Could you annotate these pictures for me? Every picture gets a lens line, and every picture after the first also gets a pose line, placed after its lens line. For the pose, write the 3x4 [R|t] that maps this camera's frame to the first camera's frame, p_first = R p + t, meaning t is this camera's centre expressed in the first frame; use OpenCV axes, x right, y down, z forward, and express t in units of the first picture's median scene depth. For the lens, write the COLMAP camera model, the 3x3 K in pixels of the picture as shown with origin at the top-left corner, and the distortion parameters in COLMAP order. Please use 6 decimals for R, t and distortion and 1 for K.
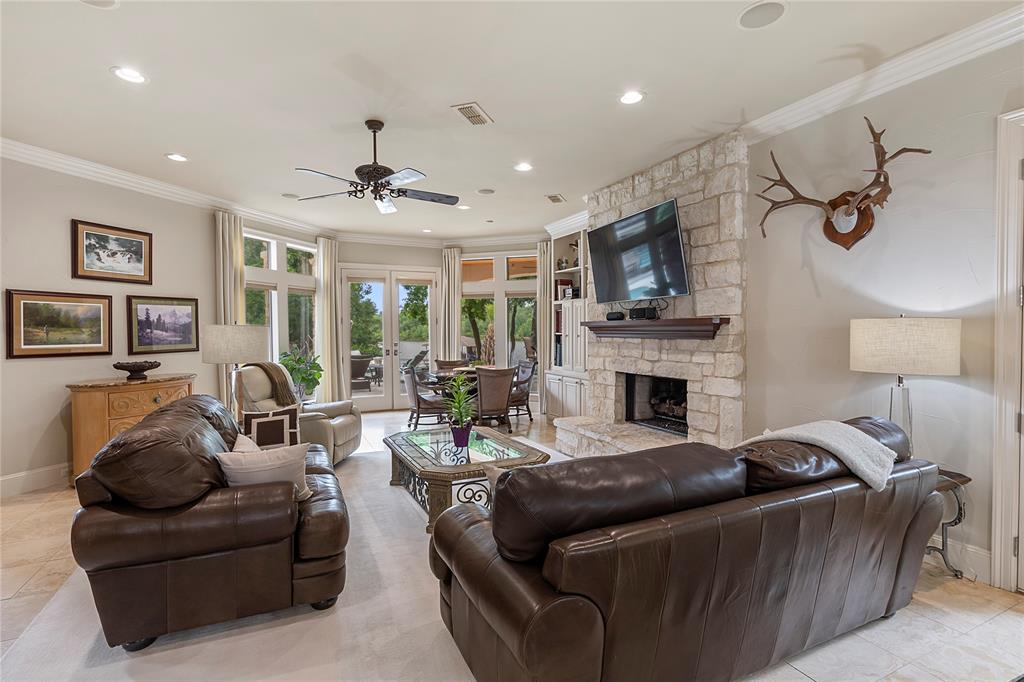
lens RADIAL K [[502.8, 0, 512.0], [0, 502.8, 341.0], [0, 0, 1]] dist [-0.002076, -0.000596]
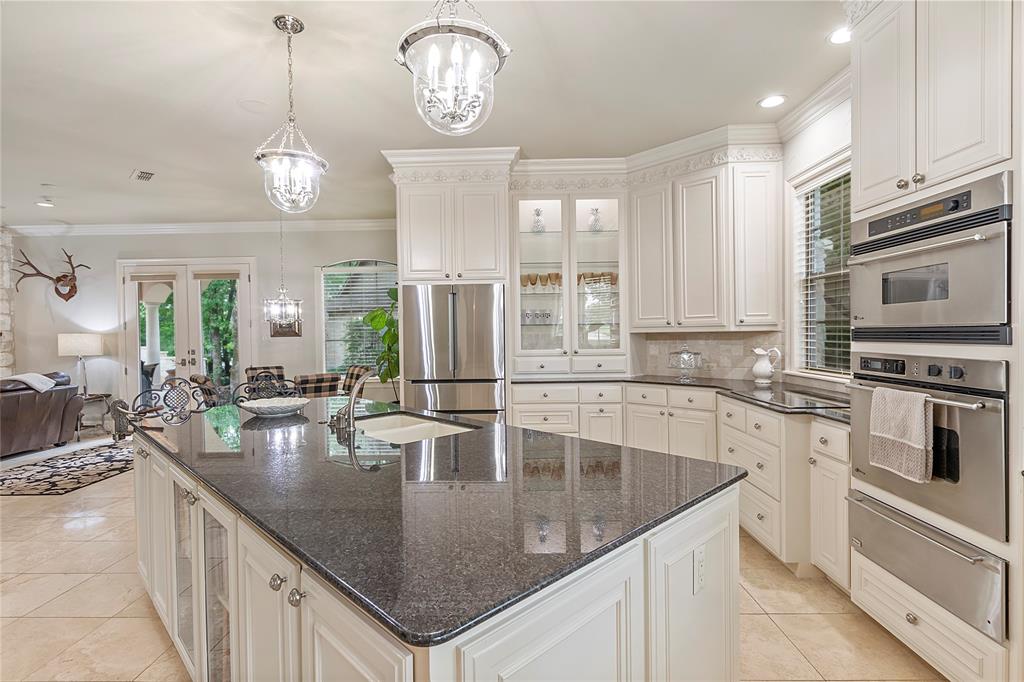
lens RADIAL K [[502.8, 0, 512.0], [0, 502.8, 341.0], [0, 0, 1]] dist [-0.002076, -0.000596]
pose [[0.456730, -0.014857, 0.889481, -0.351763], [0.032503, 0.999472, 0.000004, 0.046578], [-0.889011, 0.028909, 0.456972, -1.566919]]
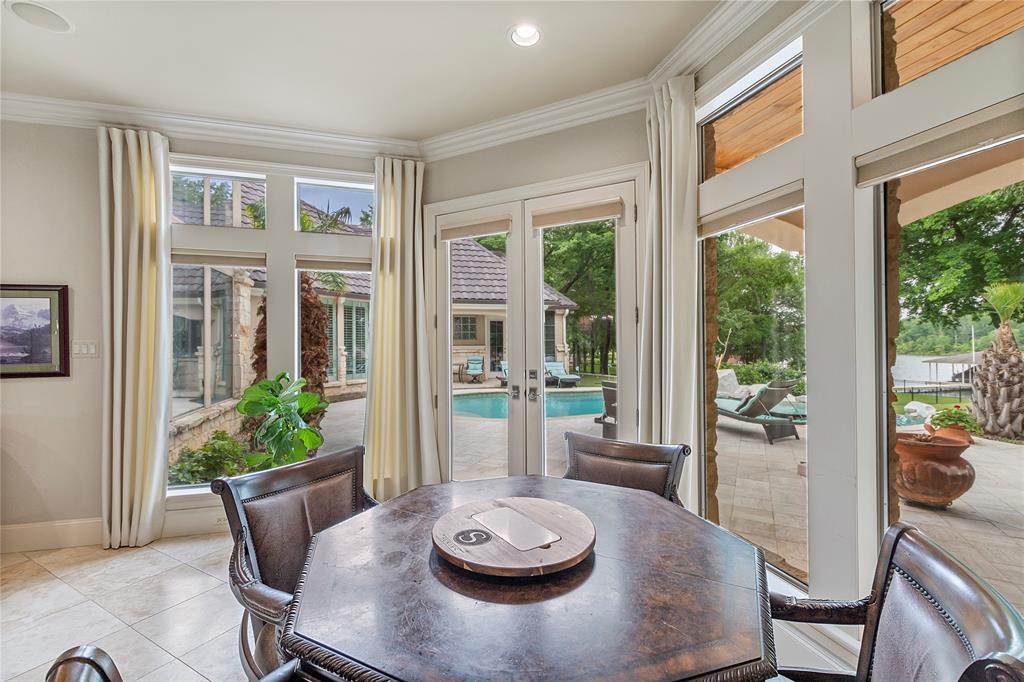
lens RADIAL K [[442.9, 0, 512.0], [0, 442.9, 341.0], [0, 0, 1]] dist [-0.000467, 0.000040]
pose [[0.580577, -0.003465, -0.814198, 0.091740], [-0.015229, 0.999770, -0.015114, -0.021415], [0.814063, 0.021175, 0.580391, 1.188873]]
